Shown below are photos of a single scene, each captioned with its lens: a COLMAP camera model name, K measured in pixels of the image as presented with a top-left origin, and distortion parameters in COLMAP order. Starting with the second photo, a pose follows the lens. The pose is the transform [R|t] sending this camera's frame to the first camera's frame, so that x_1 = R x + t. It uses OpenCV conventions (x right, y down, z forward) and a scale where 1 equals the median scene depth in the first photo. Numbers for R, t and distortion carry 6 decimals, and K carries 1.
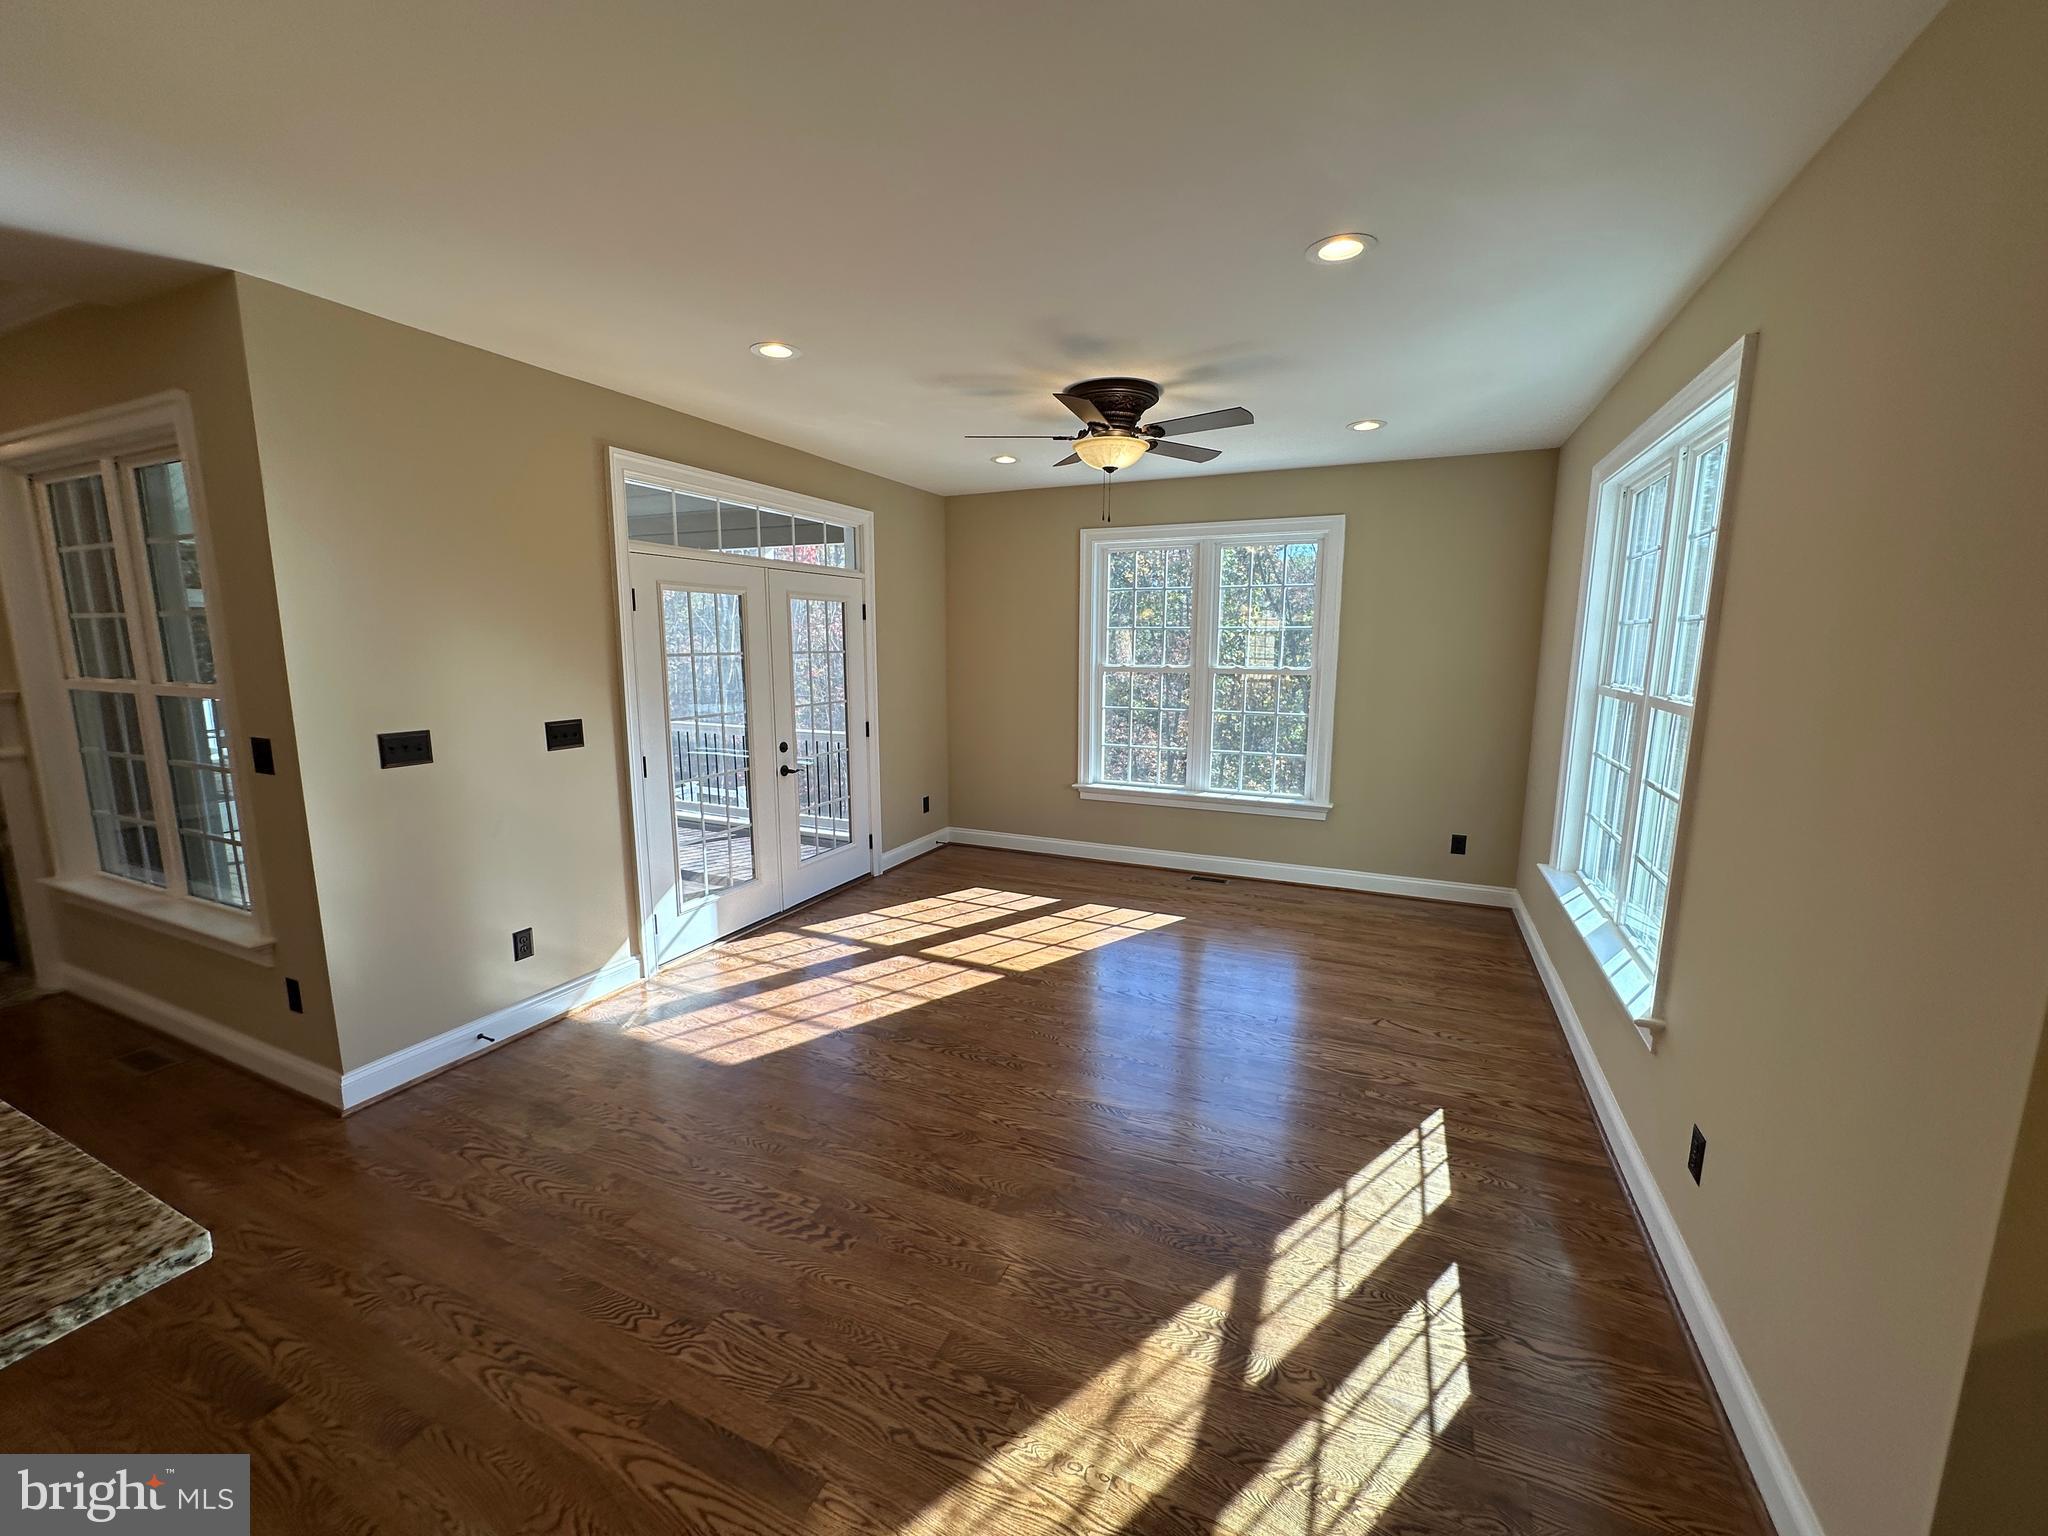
lens RADIAL K [[814.9, 0, 1019.2], [0, 814.9, 765.4], [0, 0, 1]] dist [-0.002900, -0.000195]
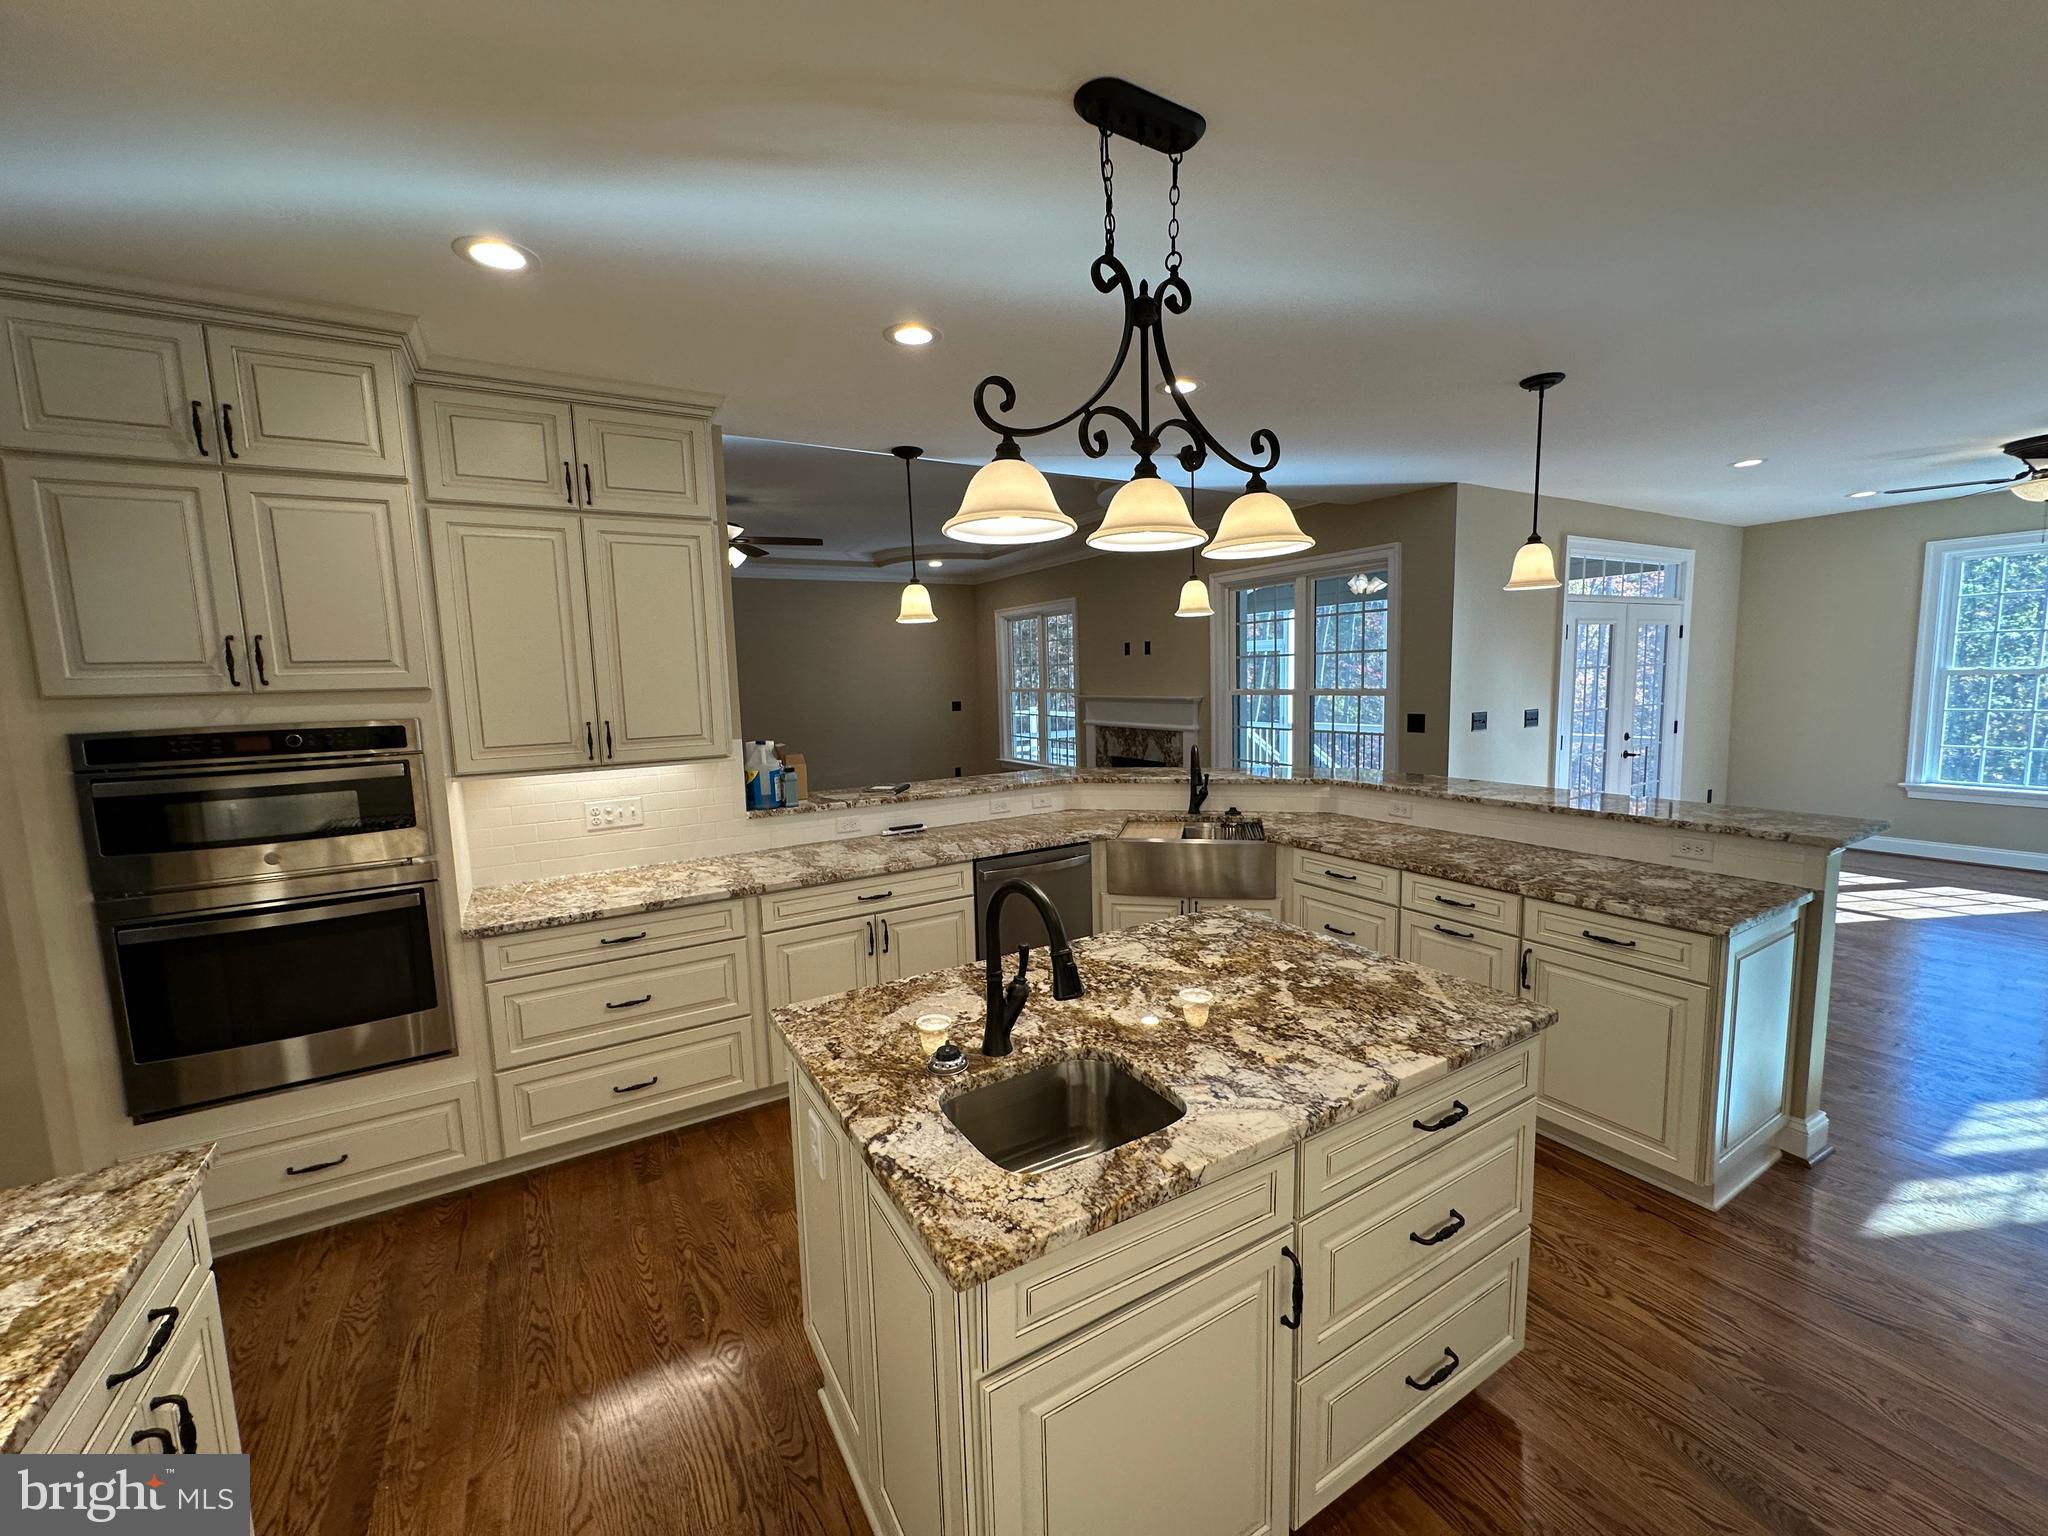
lens RADIAL K [[814.9, 0, 1026.5], [0, 814.9, 767.5], [0, 0, 1]] dist [-0.002900, -0.000195]
pose [[0.819677, 0.038522, -0.571530, -0.271494], [-0.053814, 0.998502, -0.009879, 0.077259], [0.570293, 0.038854, 0.820522, -0.529435]]
